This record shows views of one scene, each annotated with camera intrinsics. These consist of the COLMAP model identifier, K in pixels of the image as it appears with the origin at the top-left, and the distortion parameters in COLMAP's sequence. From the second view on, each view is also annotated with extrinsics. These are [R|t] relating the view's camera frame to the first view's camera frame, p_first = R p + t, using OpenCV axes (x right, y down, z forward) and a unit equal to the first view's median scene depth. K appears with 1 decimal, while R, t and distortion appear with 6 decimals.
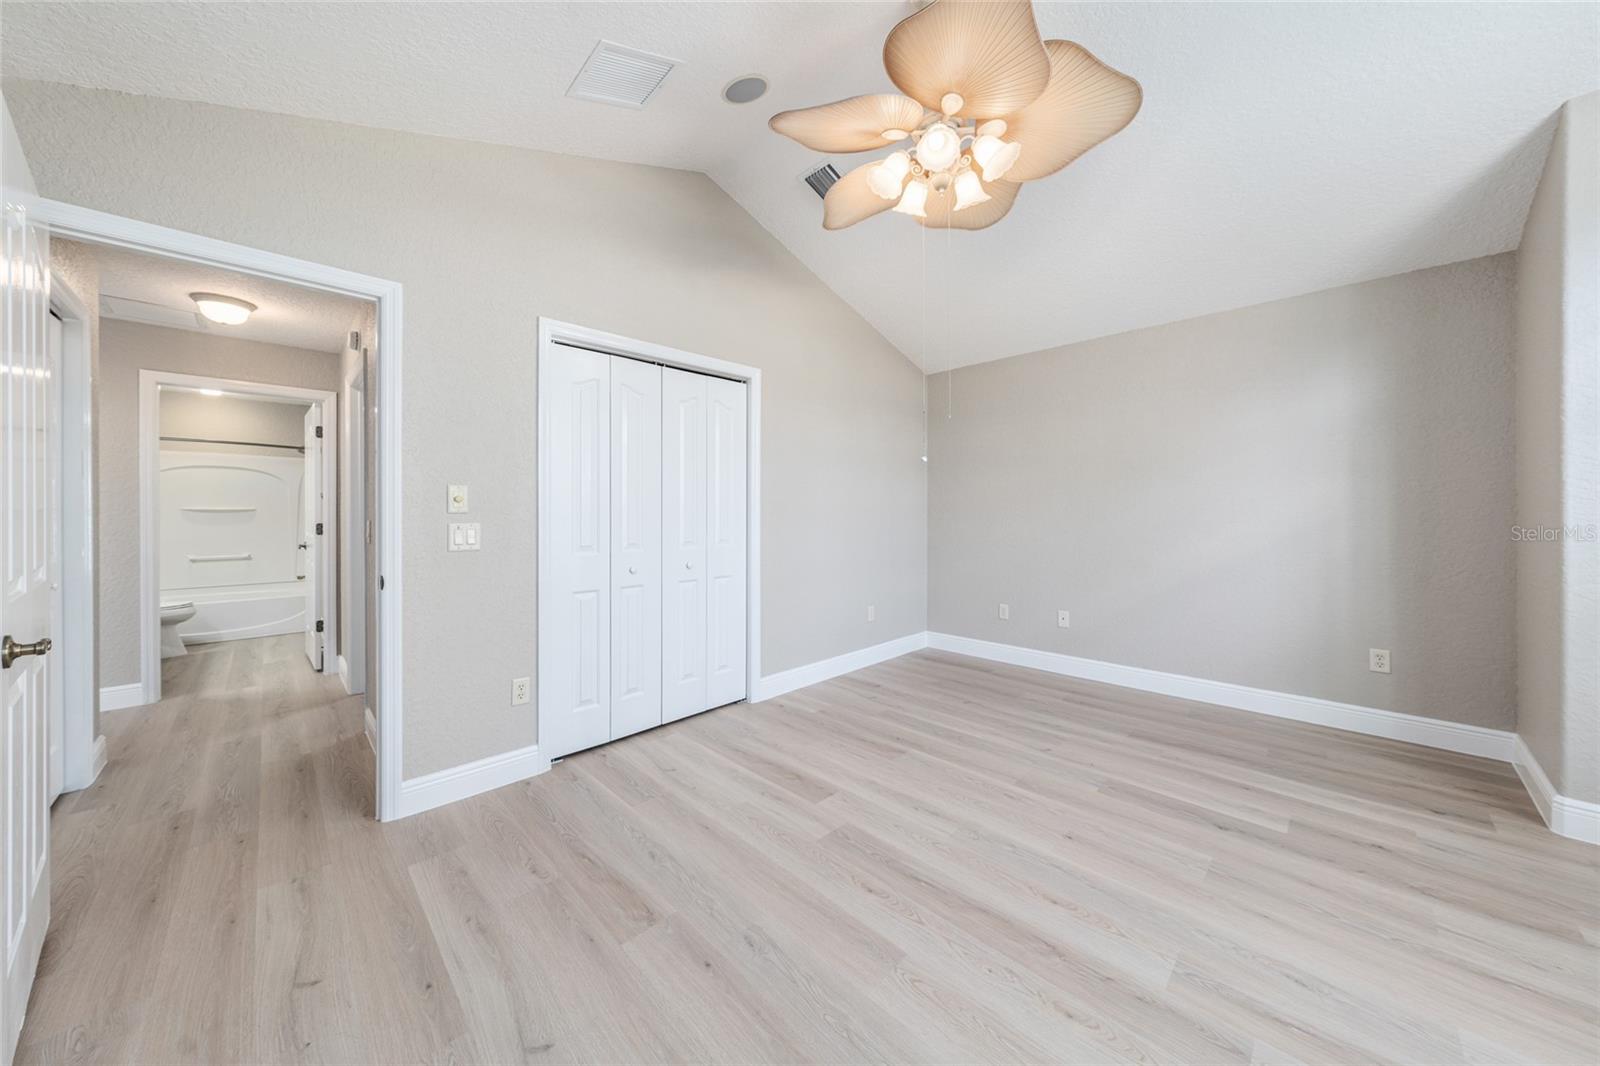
lens RADIAL K [[545.3, 0, 802.4], [0, 545.3, 514.3], [0, 0, 1]] dist [-0.001563, -0.000090]
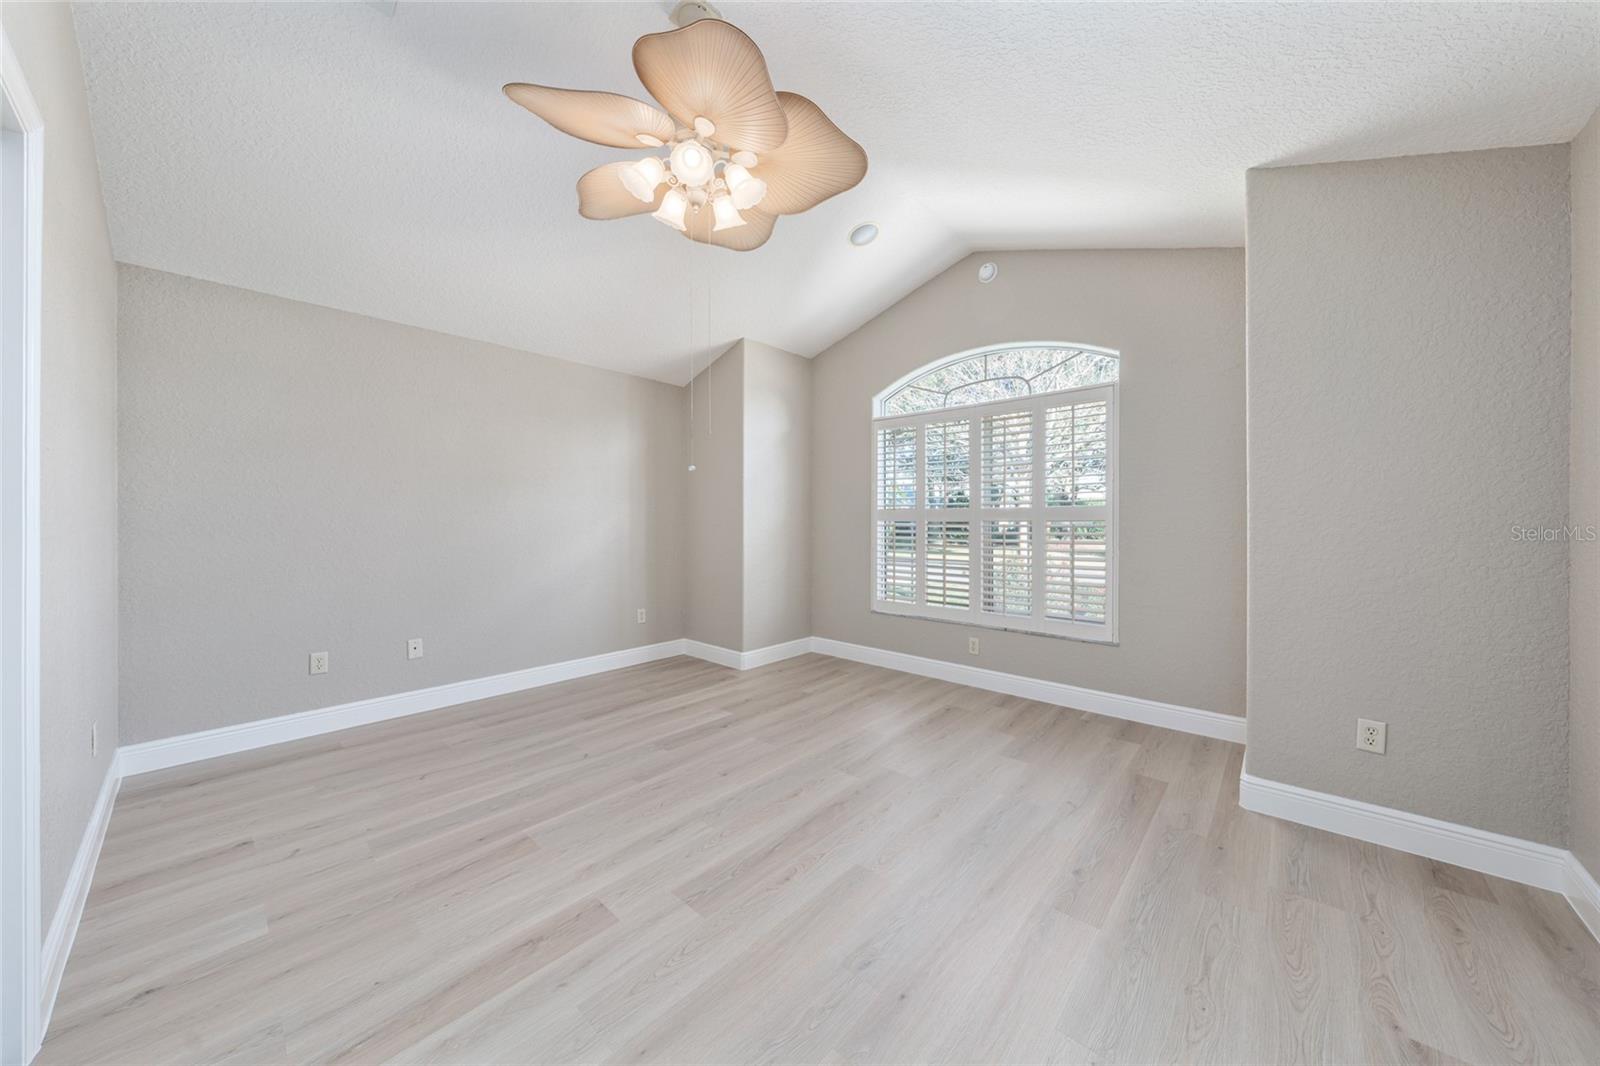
lens RADIAL K [[545.3, 0, 802.4], [0, 545.3, 514.3], [0, 0, 1]] dist [-0.001563, -0.000090]
pose [[-0.064524, 0.017457, 0.997763, -0.677430], [0.003574, 0.999845, -0.017262, -0.000286], [-0.997910, 0.002452, -0.064576, 0.741813]]
